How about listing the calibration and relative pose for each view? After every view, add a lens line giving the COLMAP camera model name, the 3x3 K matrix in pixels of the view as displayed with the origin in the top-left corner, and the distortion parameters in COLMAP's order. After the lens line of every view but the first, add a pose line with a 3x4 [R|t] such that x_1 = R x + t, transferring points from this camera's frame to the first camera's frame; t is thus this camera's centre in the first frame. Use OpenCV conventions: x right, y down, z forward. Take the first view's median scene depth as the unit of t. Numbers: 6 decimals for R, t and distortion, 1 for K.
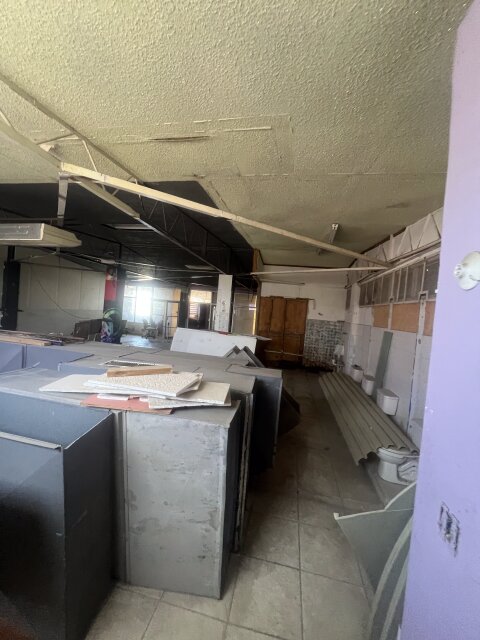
lens RADIAL K [[257.1, 0, 242.4], [0, 257.1, 317.7], [0, 0, 1]] dist [-0.001400, 0.000196]
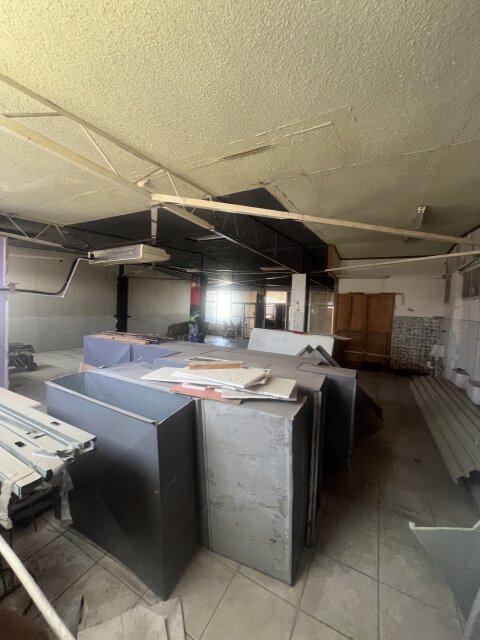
lens RADIAL K [[257.1, 0, 242.4], [0, 257.1, 317.7], [0, 0, 1]] dist [-0.001400, 0.000196]
pose [[0.955029, -0.029635, -0.295026, 0.033872], [0.029115, 0.999557, -0.006156, 0.003766], [0.295078, -0.002710, 0.955469, -0.029885]]
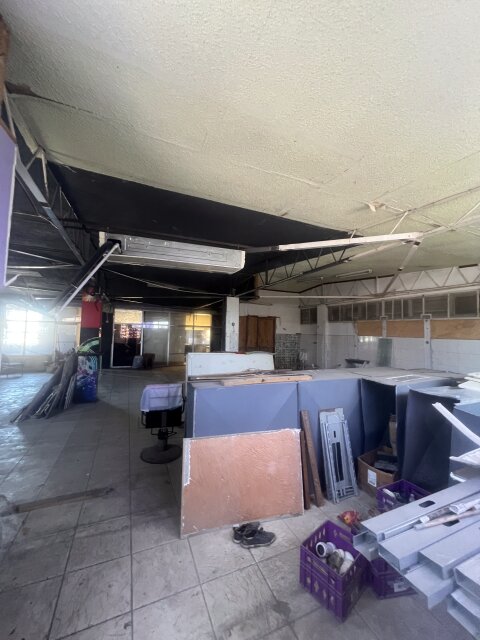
lens RADIAL K [[256.3, 0, 242.4], [0, 256.3, 319.2], [0, 0, 1]] dist [-0.000506, 0.000015]
pose [[0.819180, -0.037837, 0.572287, -1.641424], [0.064033, 0.997617, -0.025700, -0.124579], [-0.569951, 0.057698, 0.819651, 0.330954]]
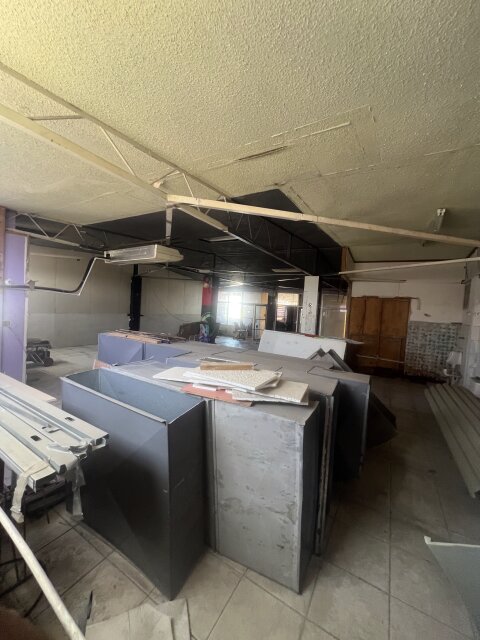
lens RADIAL K [[257.1, 0, 242.4], [0, 257.1, 317.7], [0, 0, 1]] dist [-0.001400, 0.000196]
pose [[0.942465, -0.009675, -0.334165, 0.028875], [0.006125, 0.999913, -0.011675, 0.002983], [0.334249, 0.008956, 0.942442, -0.027894]]
